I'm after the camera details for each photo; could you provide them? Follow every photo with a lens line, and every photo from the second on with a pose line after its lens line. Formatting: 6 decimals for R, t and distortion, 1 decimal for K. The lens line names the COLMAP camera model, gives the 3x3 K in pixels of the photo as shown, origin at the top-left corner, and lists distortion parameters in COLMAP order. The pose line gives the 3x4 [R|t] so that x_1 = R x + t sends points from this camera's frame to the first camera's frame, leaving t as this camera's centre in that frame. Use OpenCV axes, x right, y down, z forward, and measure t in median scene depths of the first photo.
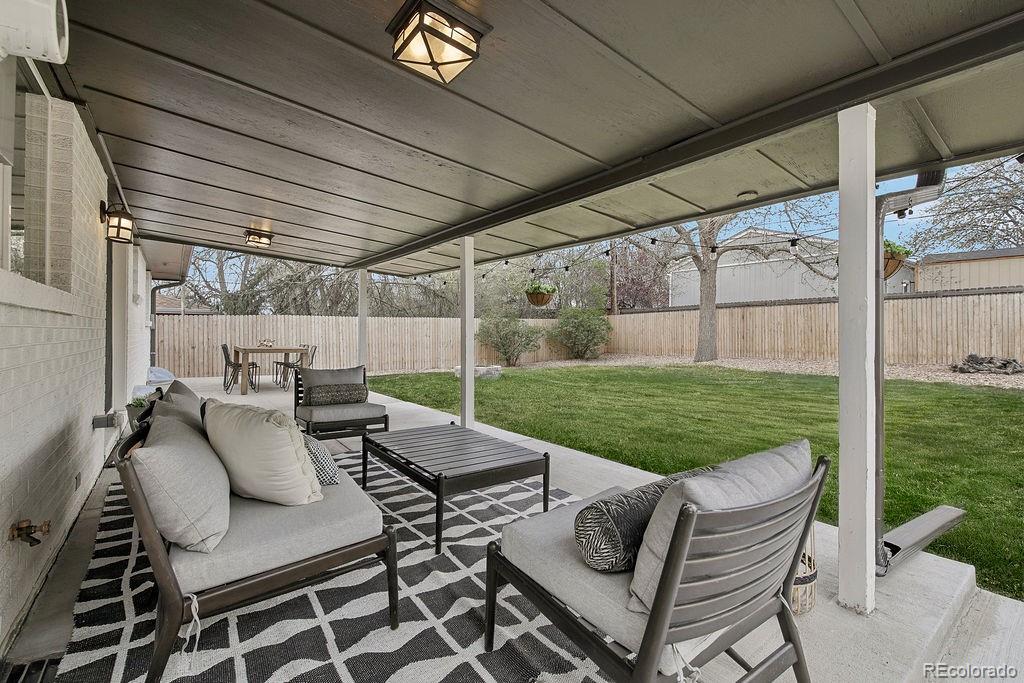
lens RADIAL K [[444.3, 0, 516.1], [0, 444.3, 336.0], [0, 0, 1]] dist [-0.003658, -0.000326]
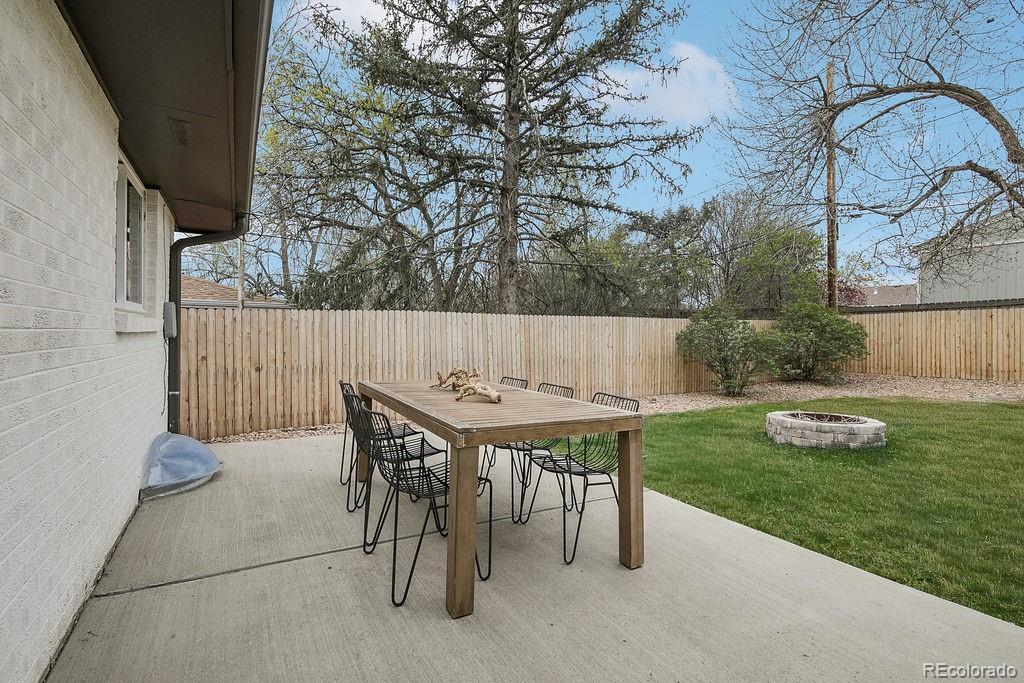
lens RADIAL K [[444.3, 0, 507.9], [0, 444.3, 337.5], [0, 0, 1]] dist [-0.003658, -0.000326]
pose [[0.993831, 0.009195, -0.110528, -0.353085], [-0.009171, 0.999958, 0.000725, -0.015232], [0.110530, 0.000293, 0.993873, 0.477684]]
